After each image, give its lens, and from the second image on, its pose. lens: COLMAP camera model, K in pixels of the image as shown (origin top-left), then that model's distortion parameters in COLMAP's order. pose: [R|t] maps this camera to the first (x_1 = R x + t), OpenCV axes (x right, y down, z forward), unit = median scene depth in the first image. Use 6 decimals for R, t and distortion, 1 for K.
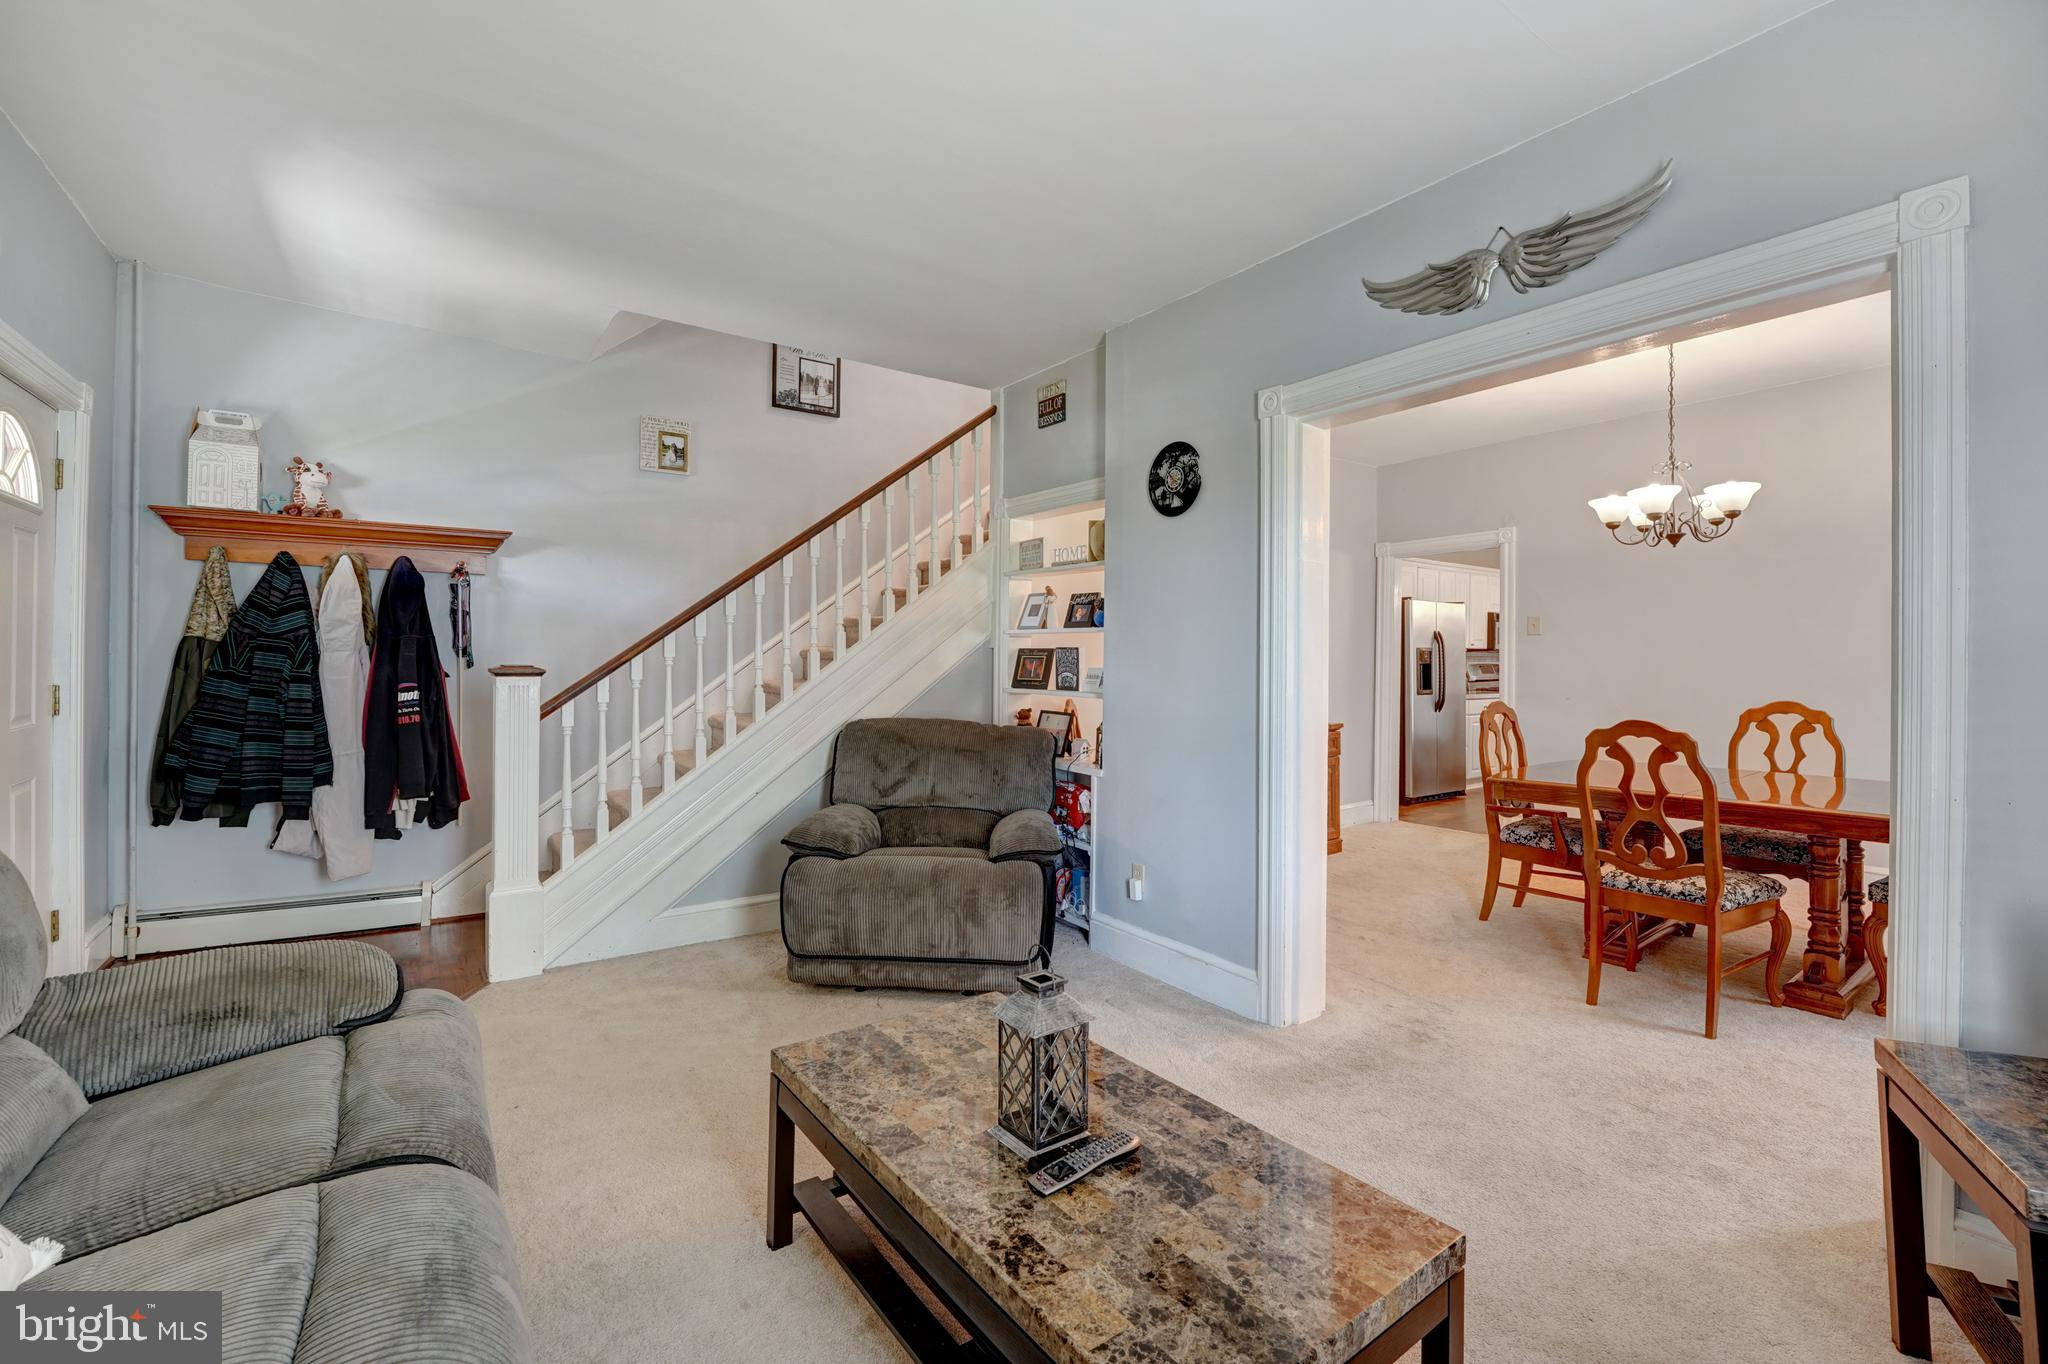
lens RADIAL K [[866.1, 0, 1027.9], [0, 866.1, 658.8], [0, 0, 1]] dist [-0.031379, -0.000060]
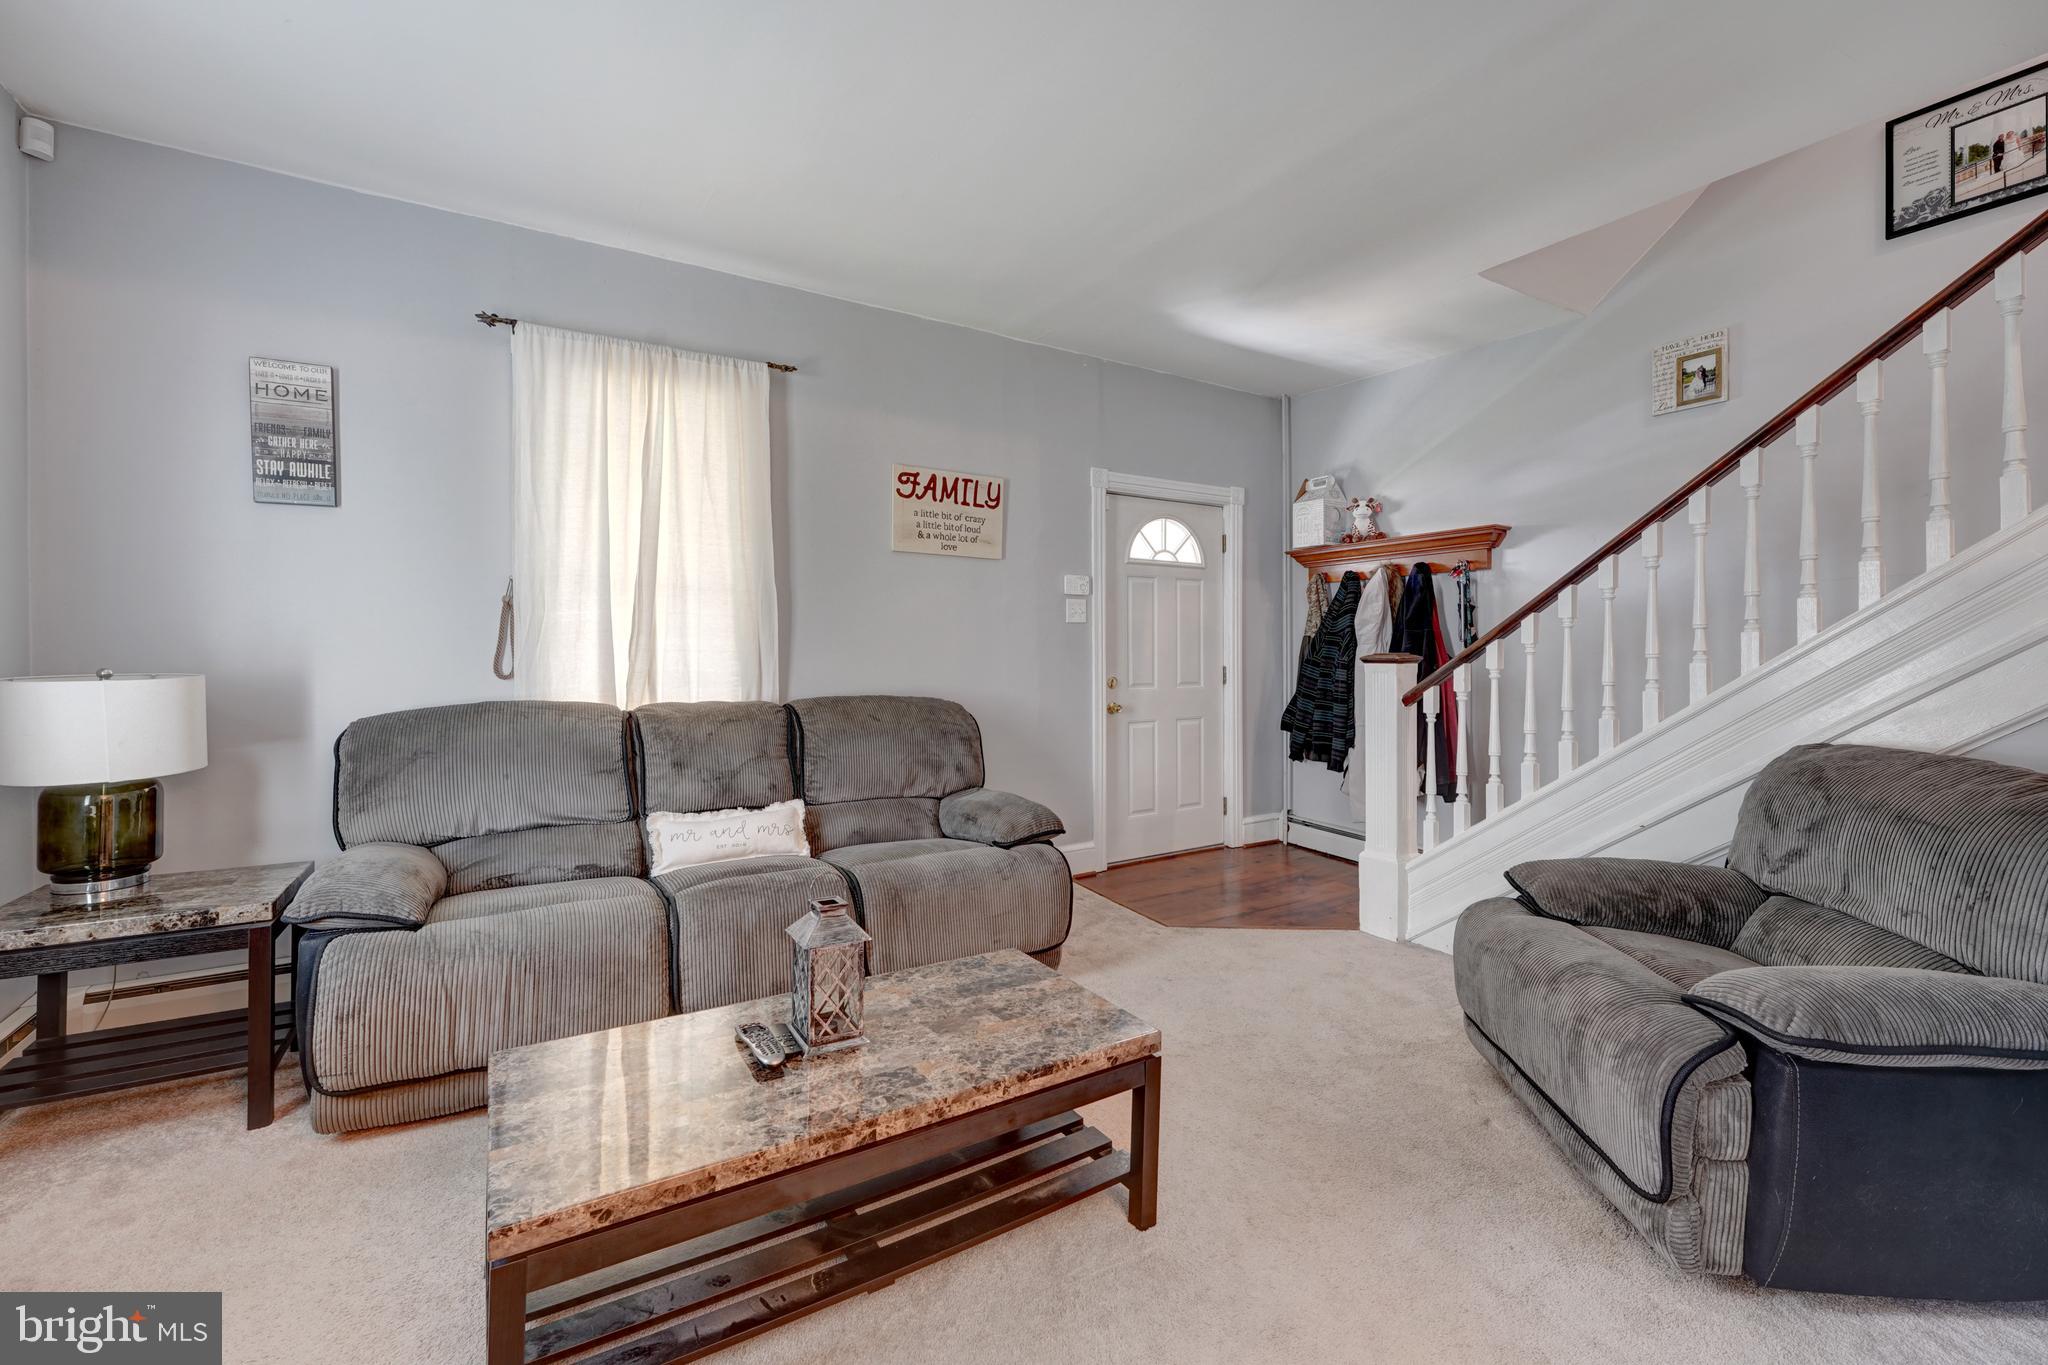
lens RADIAL K [[836.7, 0, 1018.2], [0, 836.7, 662.5], [0, 0, 1]] dist [0.000081, 0.000053]
pose [[-0.074179, 0.001866, -0.997243, 0.494249], [-0.003207, 0.999993, 0.002110, 0.018357], [0.997240, 0.003354, -0.074172, 0.585798]]
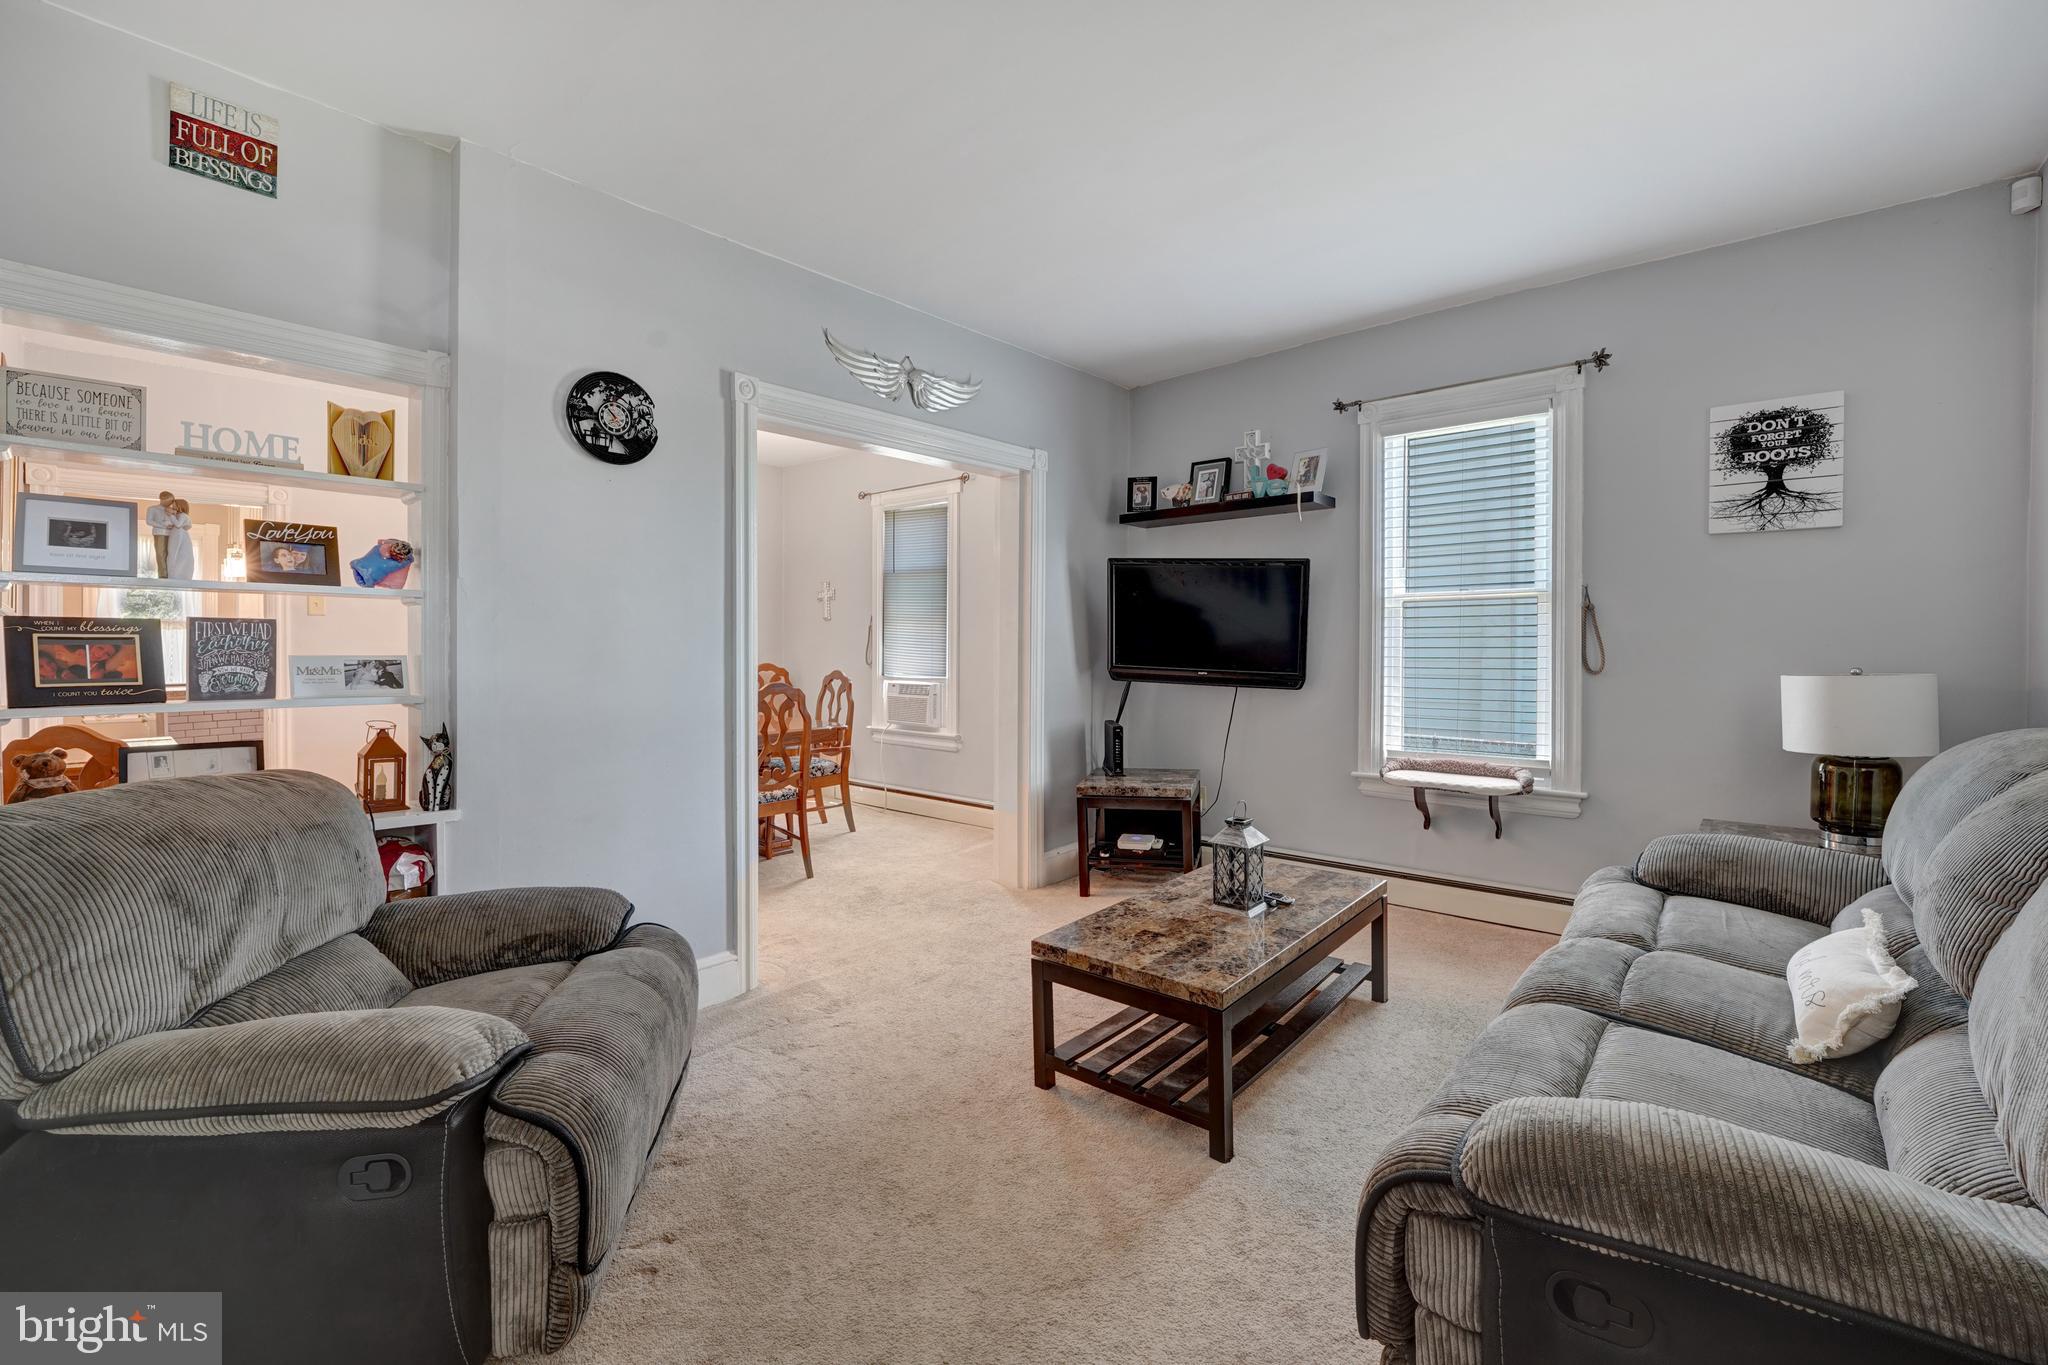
lens RADIAL K [[840.4, 0, 1024.0], [0, 840.4, 682.5], [0, 0, 1]] dist [-0.029072, -0.000086]
pose [[-0.226858, -0.044658, 0.972904, -0.676126], [0.001562, 0.998930, 0.046217, 0.003835], [-0.973927, 0.012004, -0.226545, 0.794061]]
